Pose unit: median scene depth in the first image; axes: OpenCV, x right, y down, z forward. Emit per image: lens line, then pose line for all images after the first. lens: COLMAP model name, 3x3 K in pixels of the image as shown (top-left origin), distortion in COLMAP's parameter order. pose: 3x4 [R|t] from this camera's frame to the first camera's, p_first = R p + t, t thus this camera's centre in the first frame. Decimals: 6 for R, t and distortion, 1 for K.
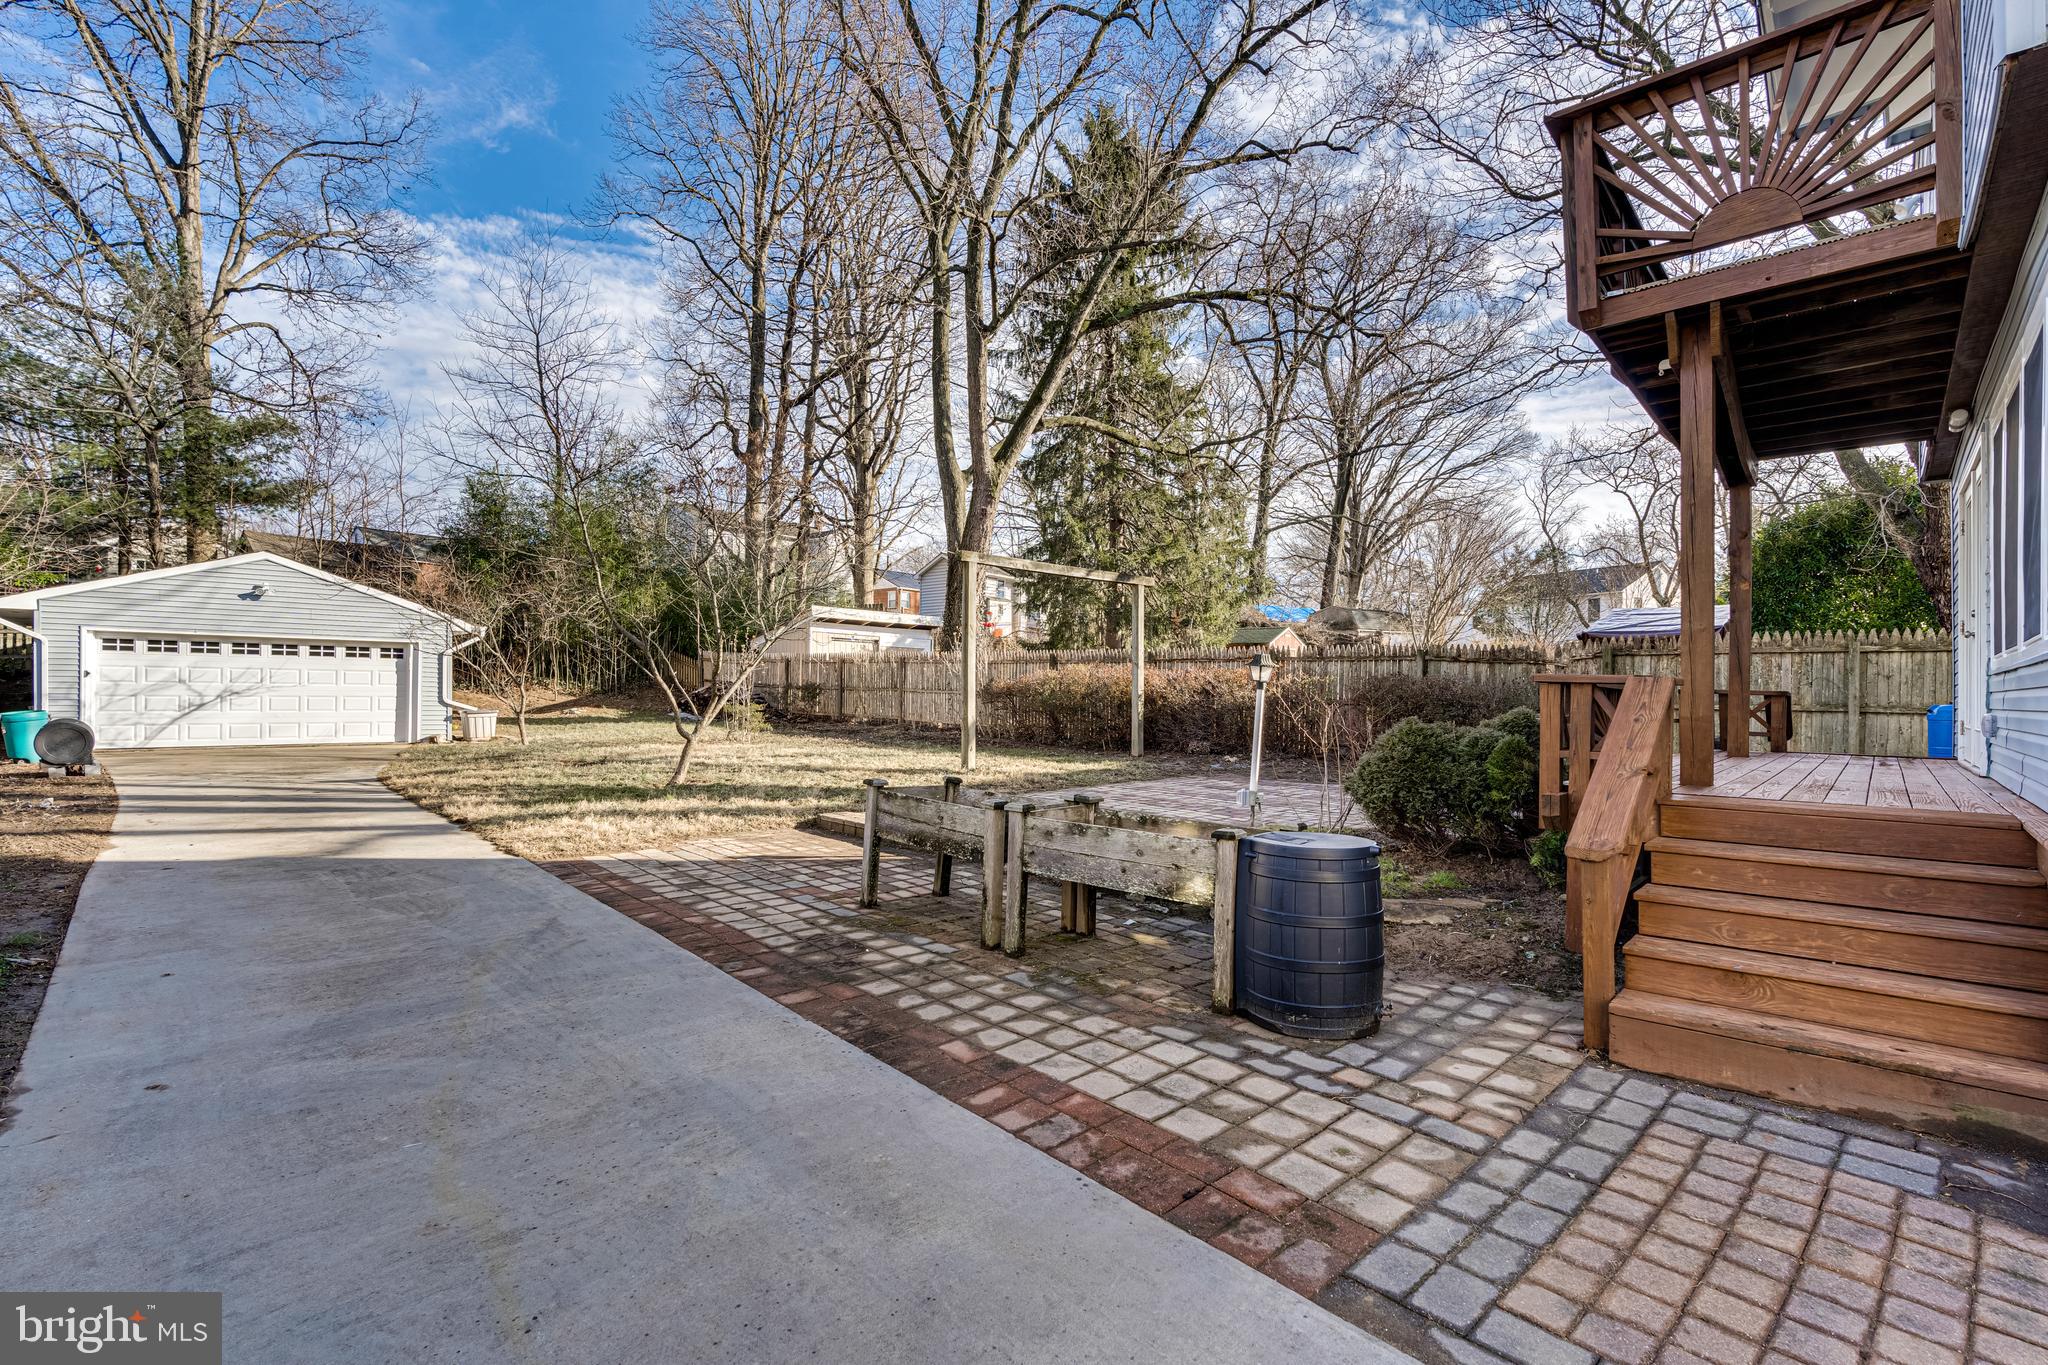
lens RADIAL K [[915.7, 0, 1019.0], [0, 915.7, 687.8], [0, 0, 1]] dist [-0.008152, 0.001598]
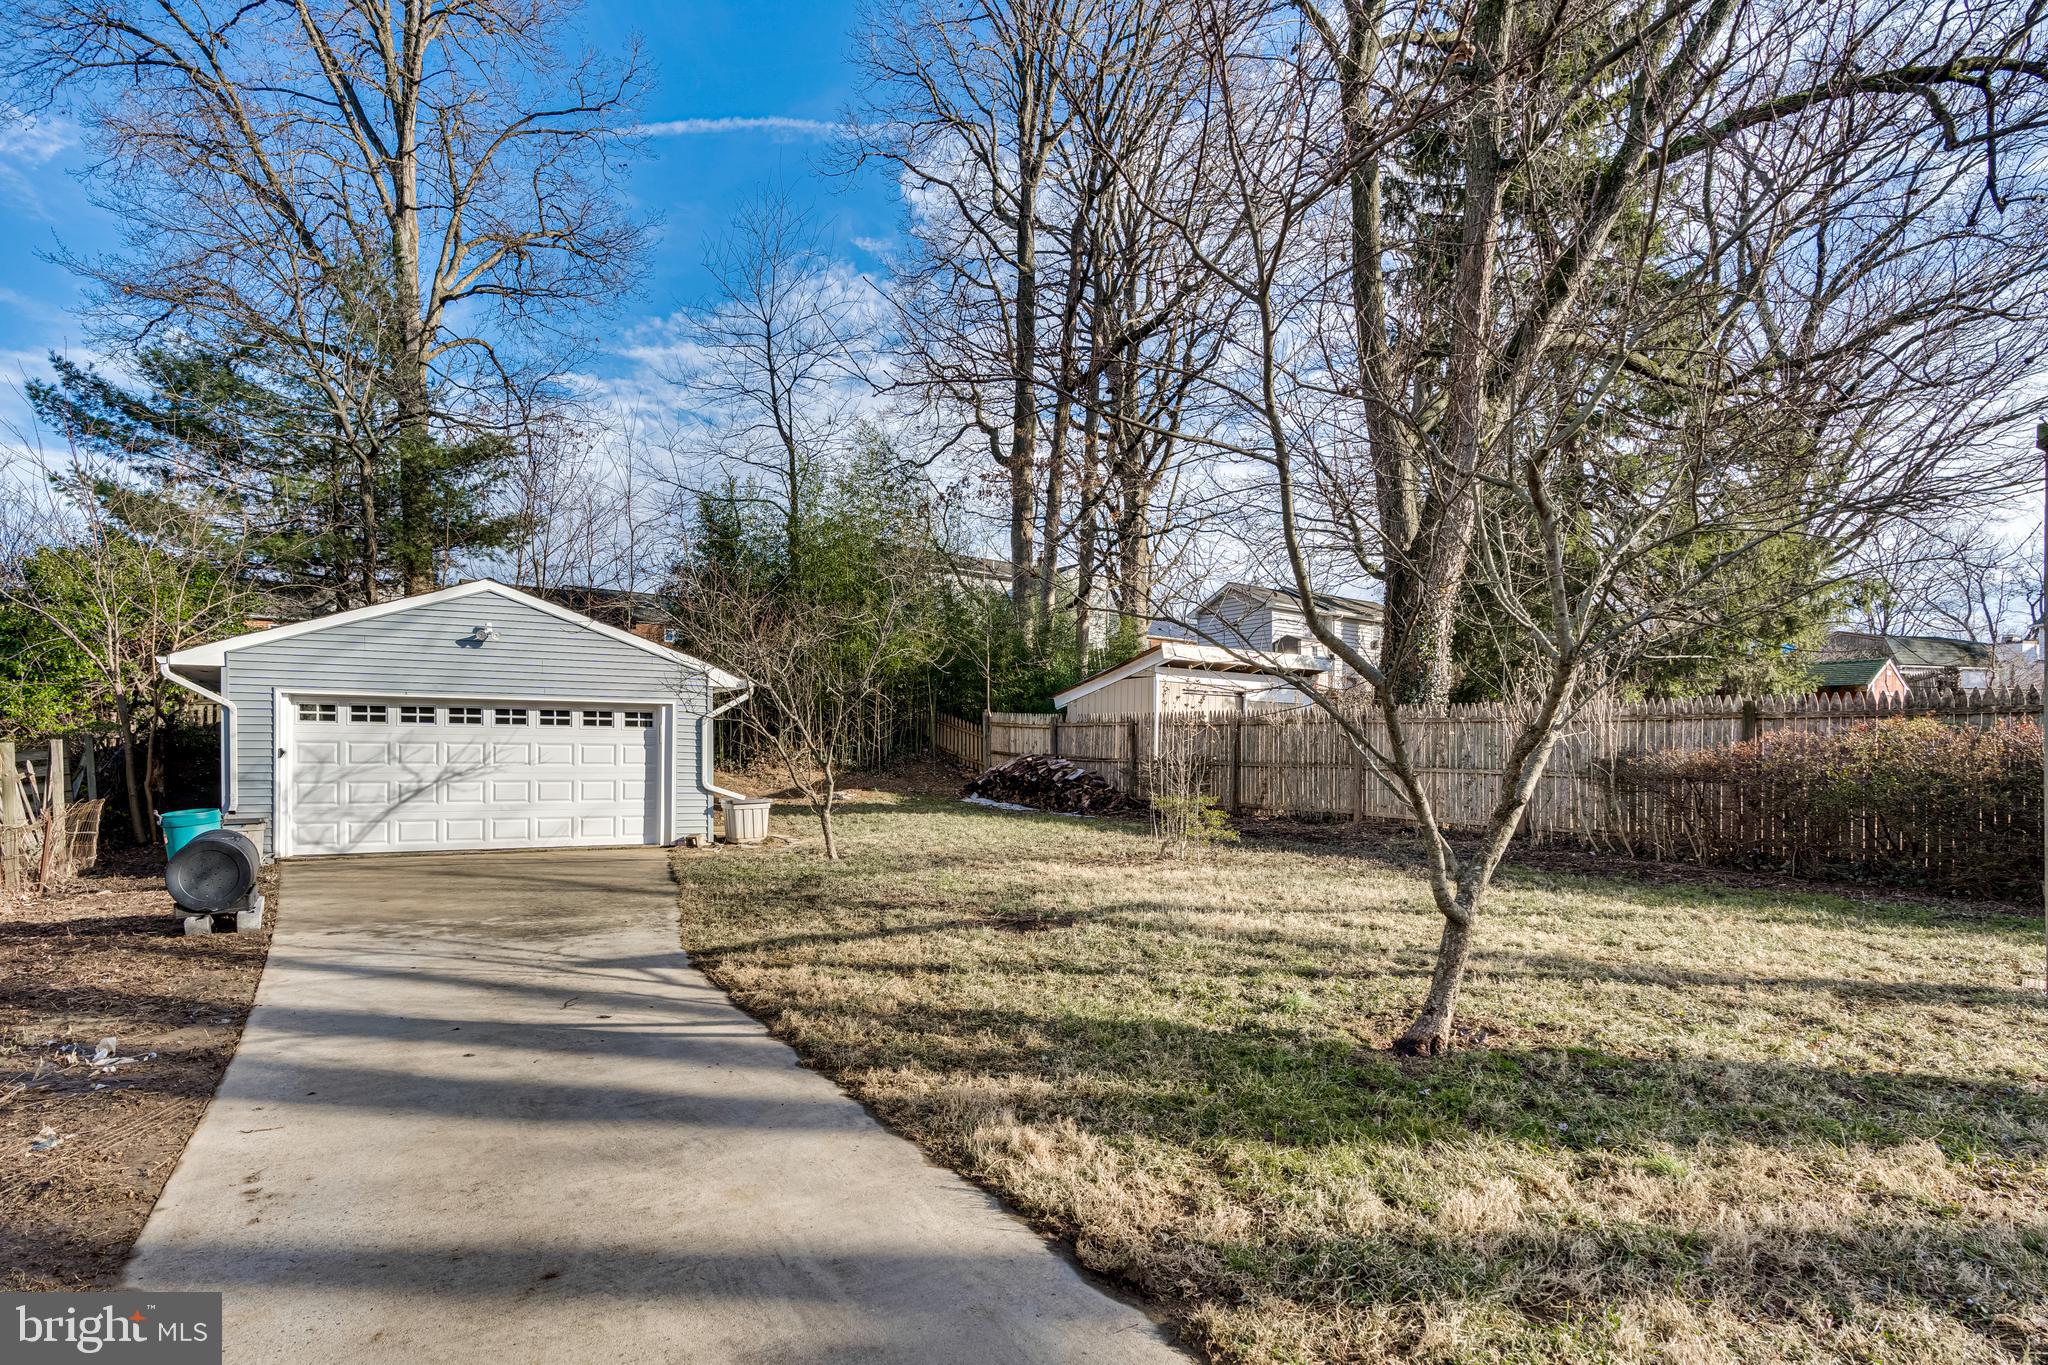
lens RADIAL K [[1172.6, 0, 1018.7], [0, 1172.6, 748.5], [0, 0, 1]] dist [-0.003680, 0.000890]
pose [[0.966367, -0.008298, -0.257033, -0.112355], [0.006366, 0.999945, -0.008347, -0.003914], [0.257088, 0.006430, 0.966367, 0.130124]]
